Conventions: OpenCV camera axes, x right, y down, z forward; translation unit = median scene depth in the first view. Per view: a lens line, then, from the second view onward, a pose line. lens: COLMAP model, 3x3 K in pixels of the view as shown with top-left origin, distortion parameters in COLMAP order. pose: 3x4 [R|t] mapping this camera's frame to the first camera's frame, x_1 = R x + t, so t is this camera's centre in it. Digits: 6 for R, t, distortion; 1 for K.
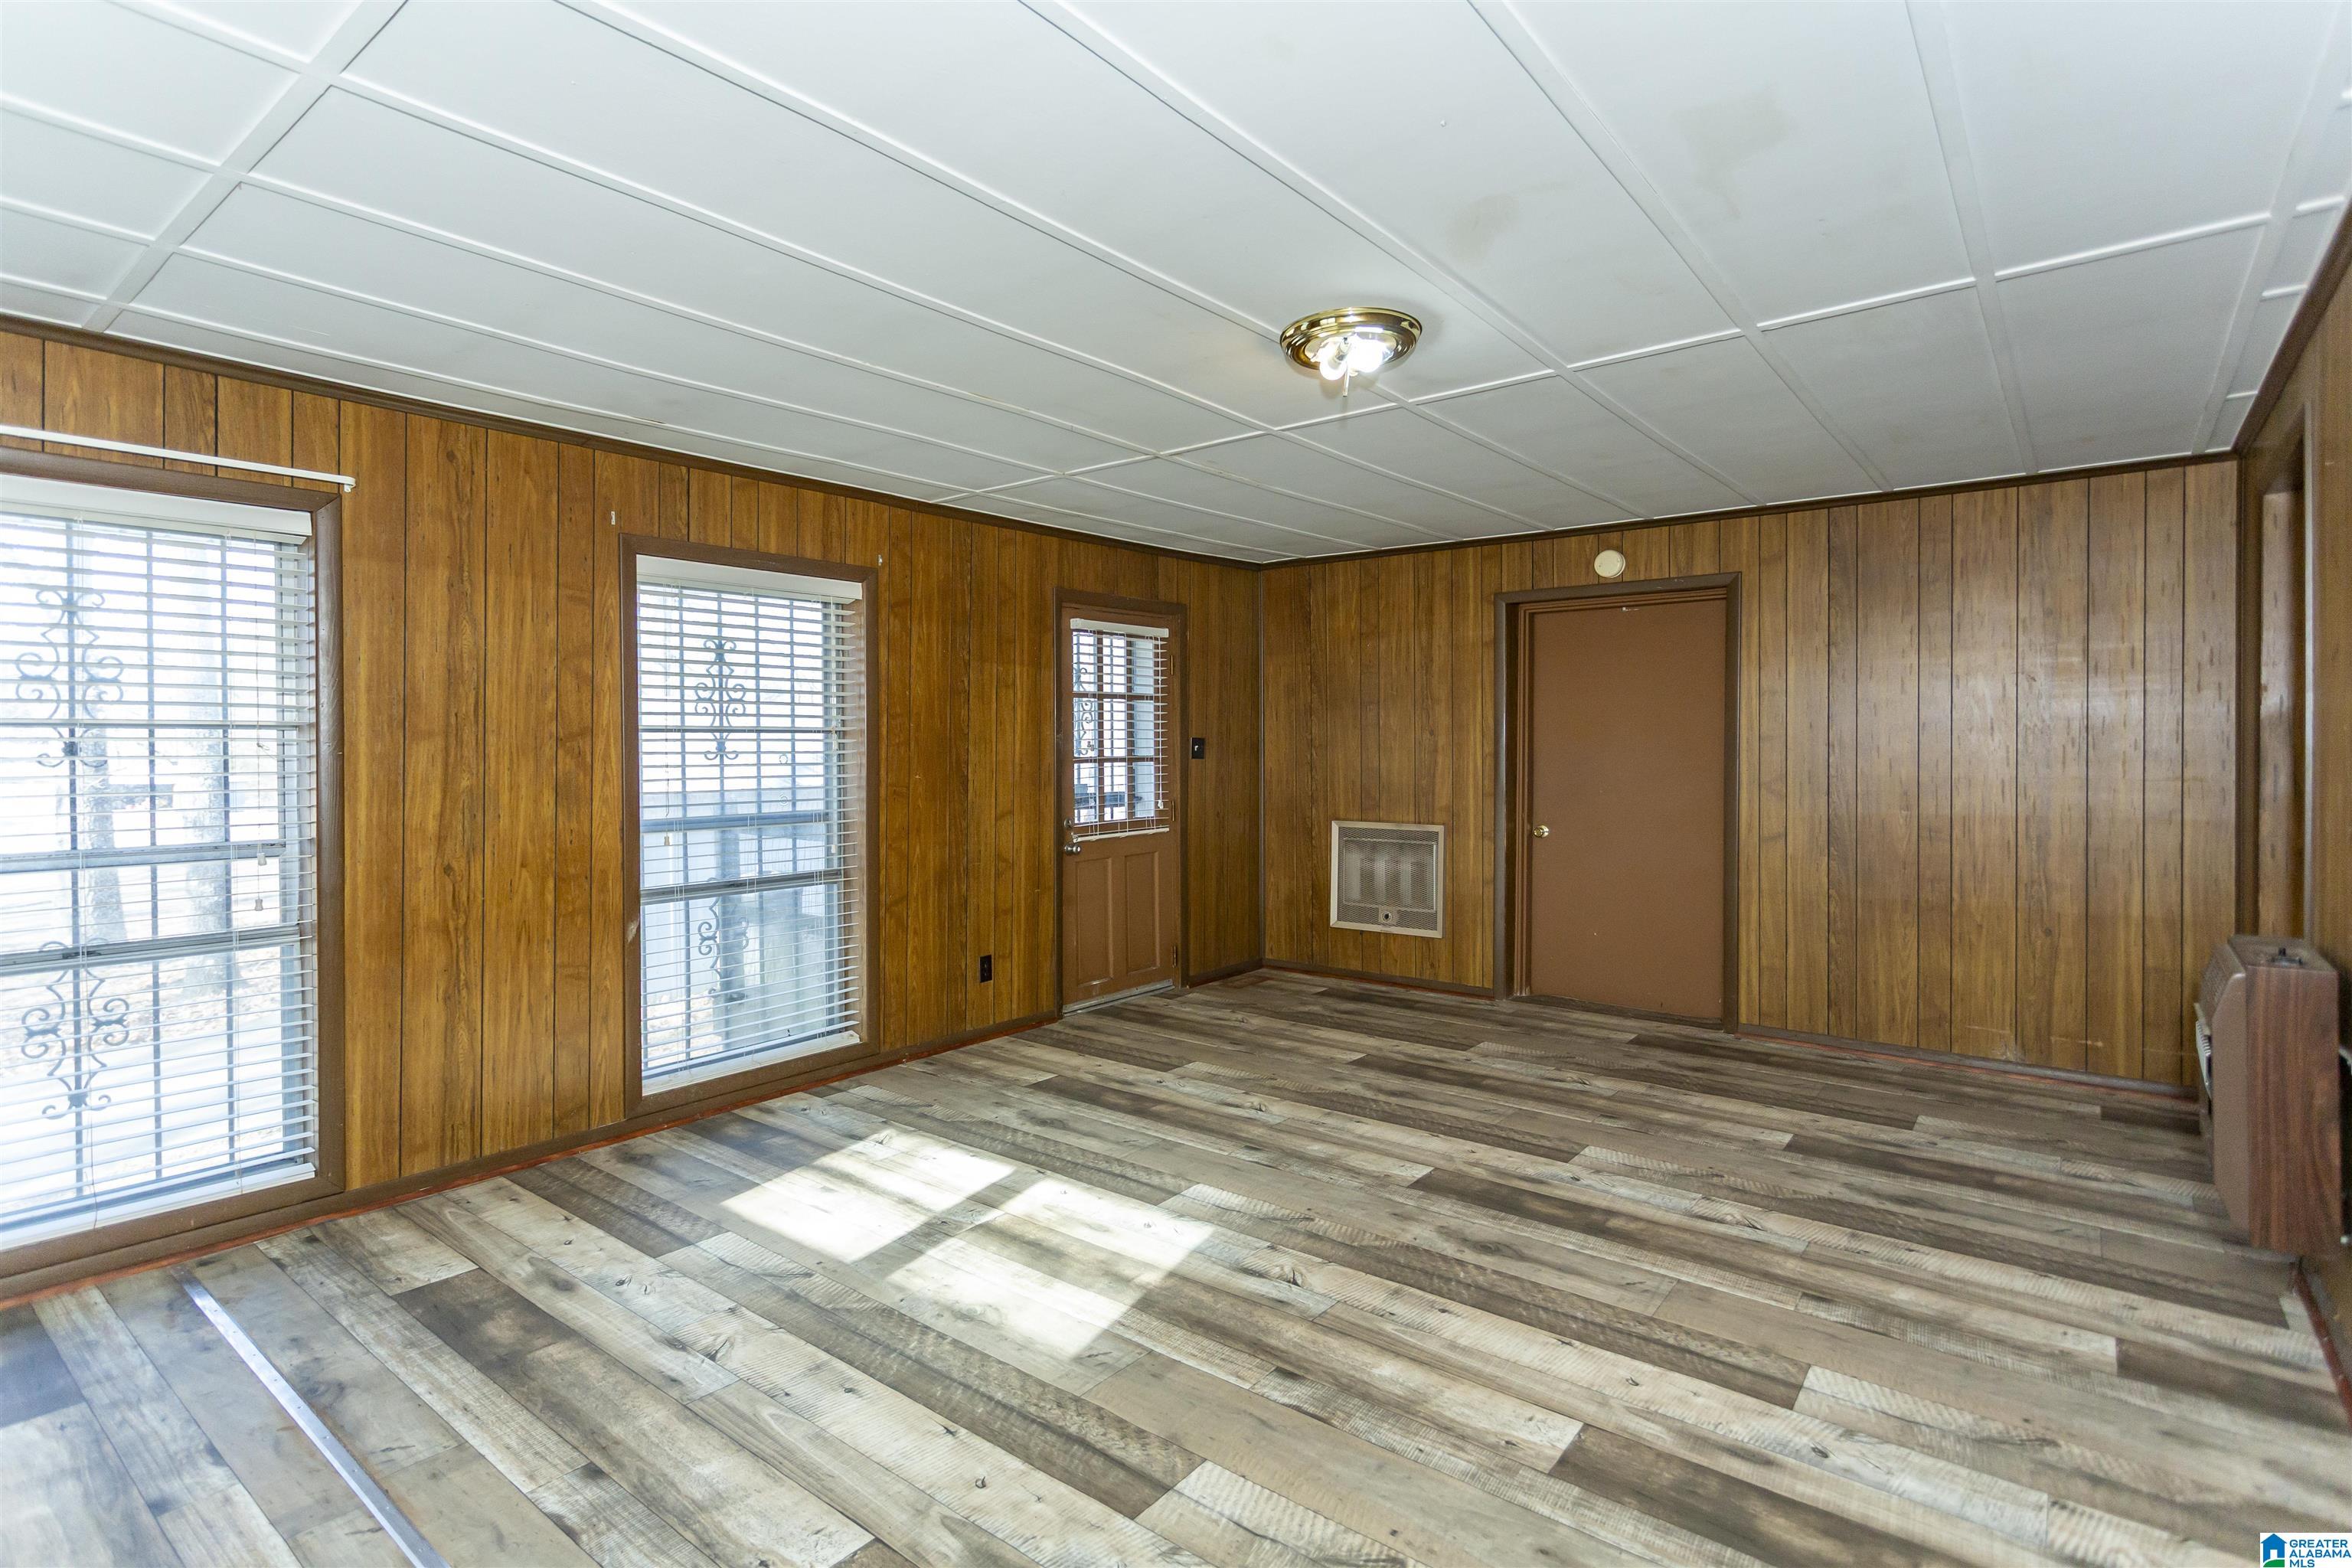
lens RADIAL K [[1112.9, 0, 1152.1], [0, 1112.9, 728.1], [0, 0, 1]] dist [-0.000400, 0.000677]
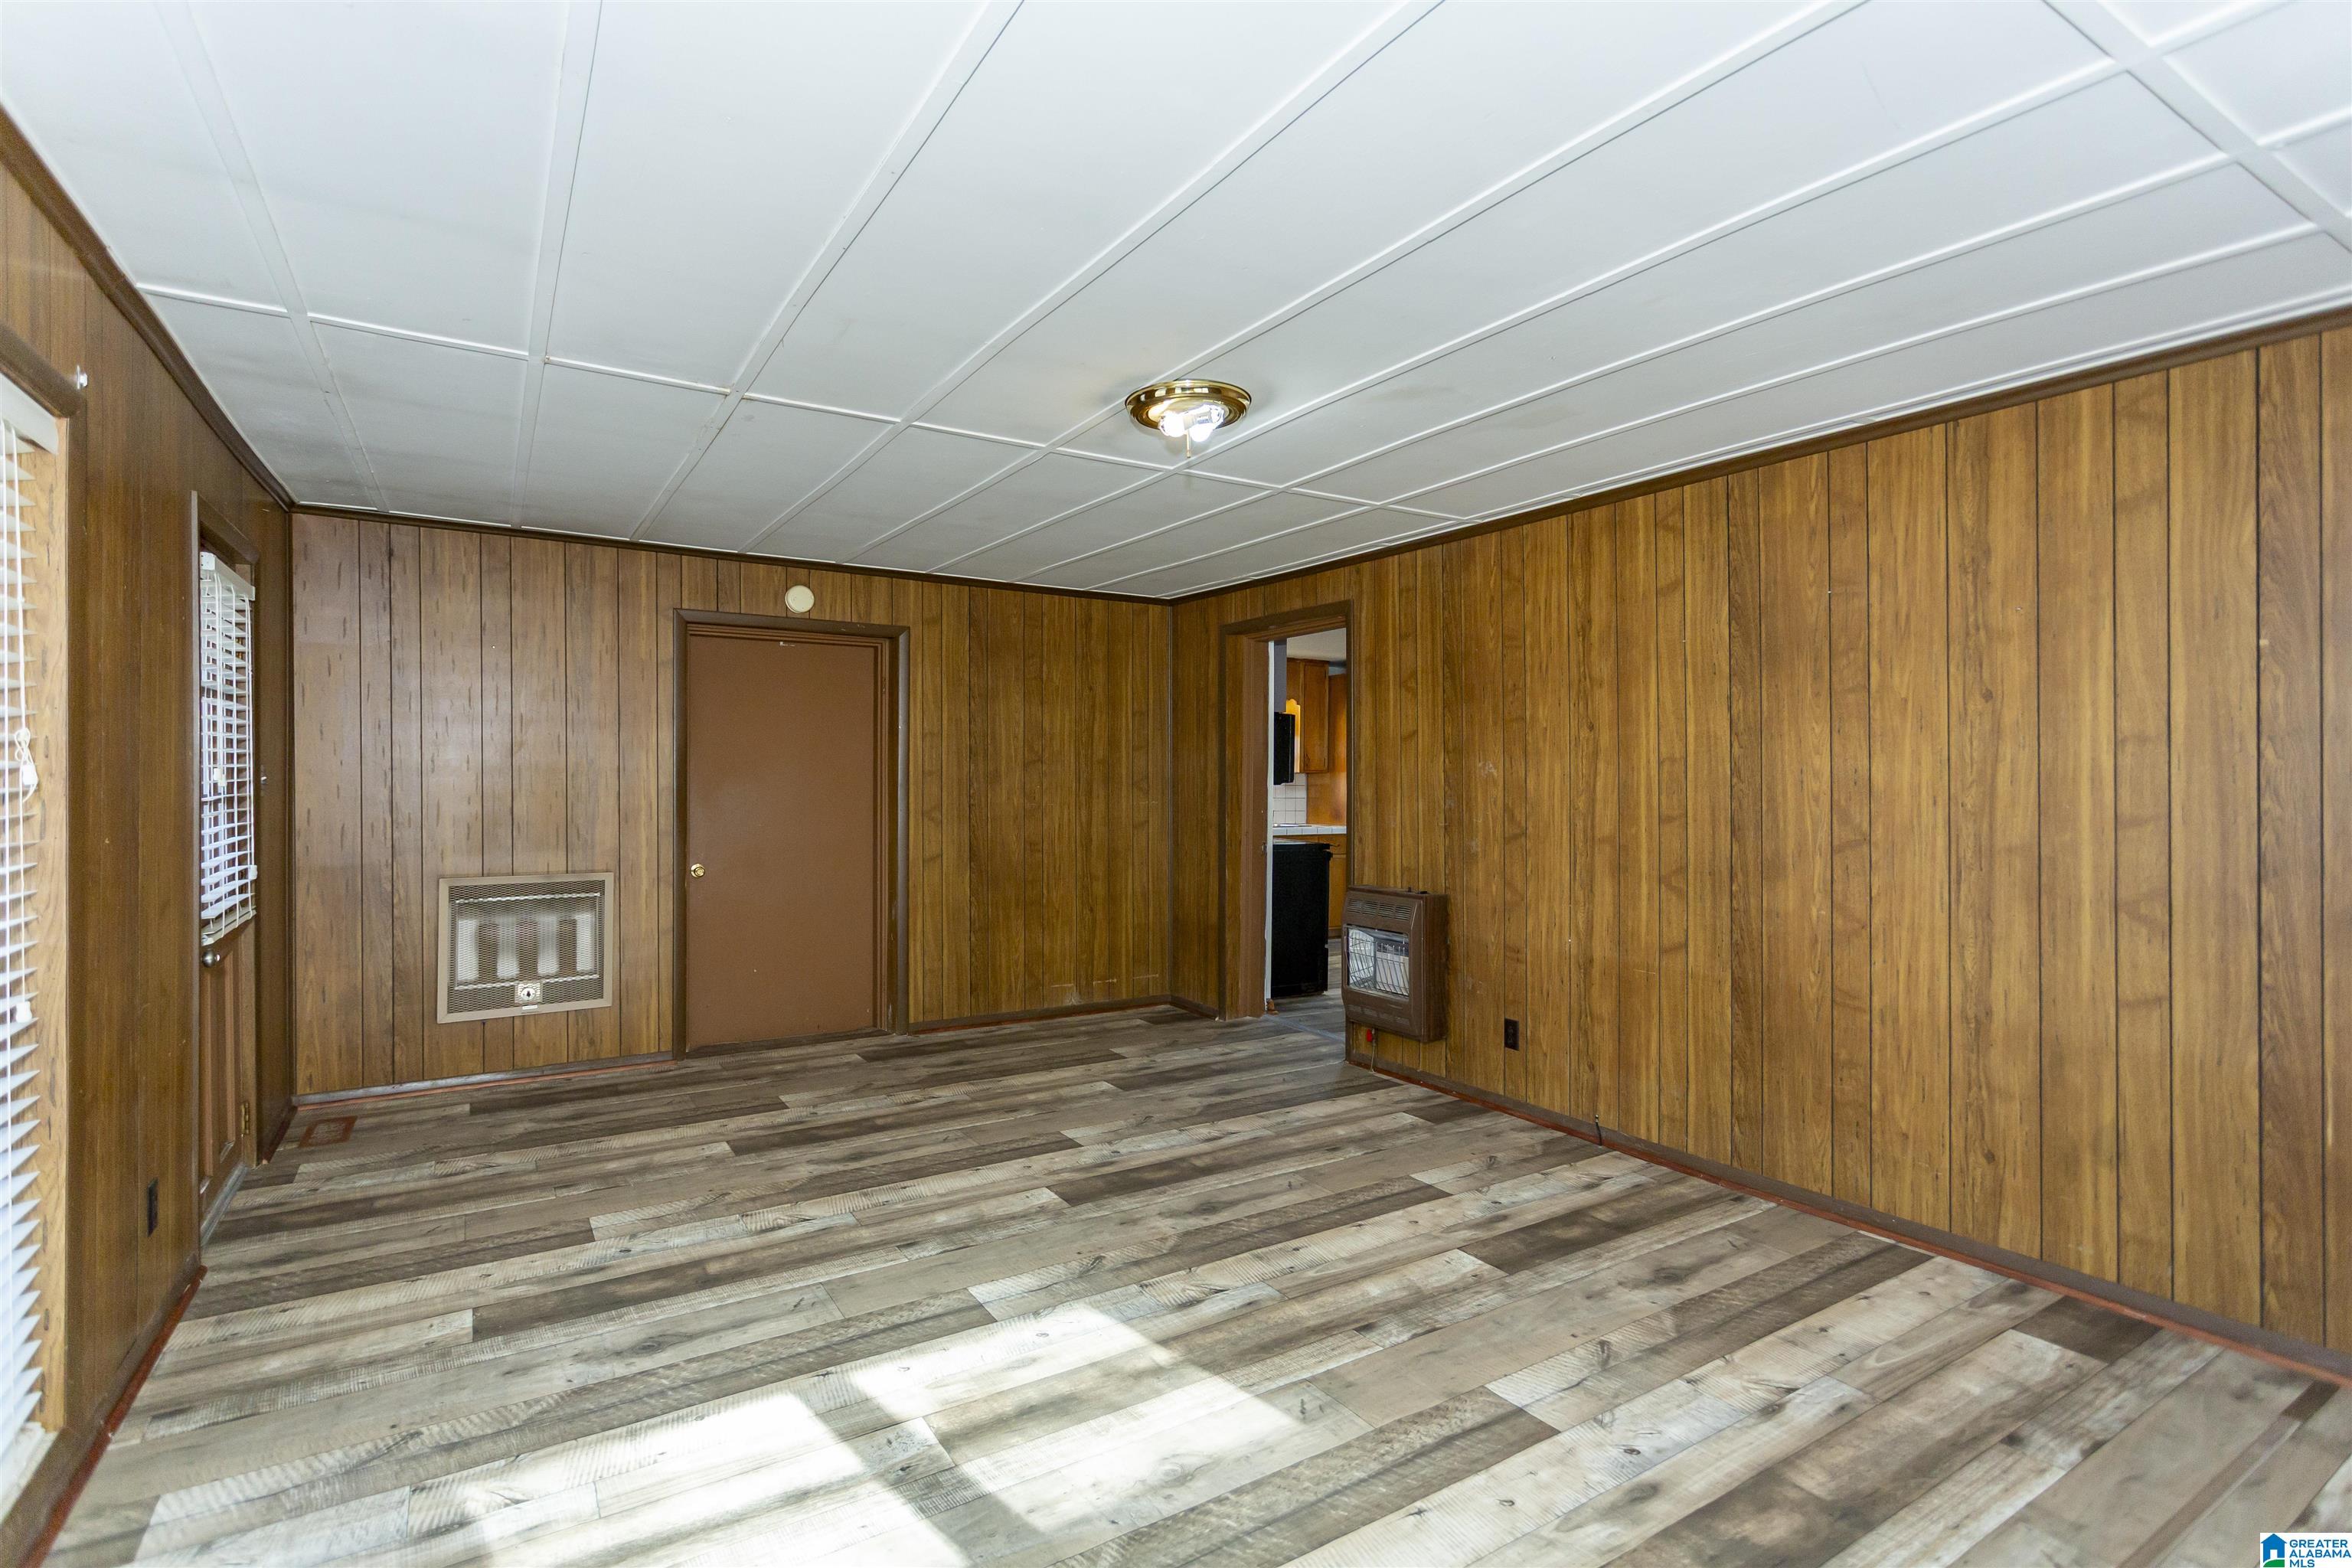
lens RADIAL K [[1134.7, 0, 1170.3], [0, 1134.7, 766.5], [0, 0, 1]] dist [-0.000841, 0.001244]
pose [[0.324981, 0.012895, 0.945633, -0.723807], [-0.020976, 0.999759, -0.006424, 0.005672], [-0.945488, -0.017748, 0.325173, 0.554884]]
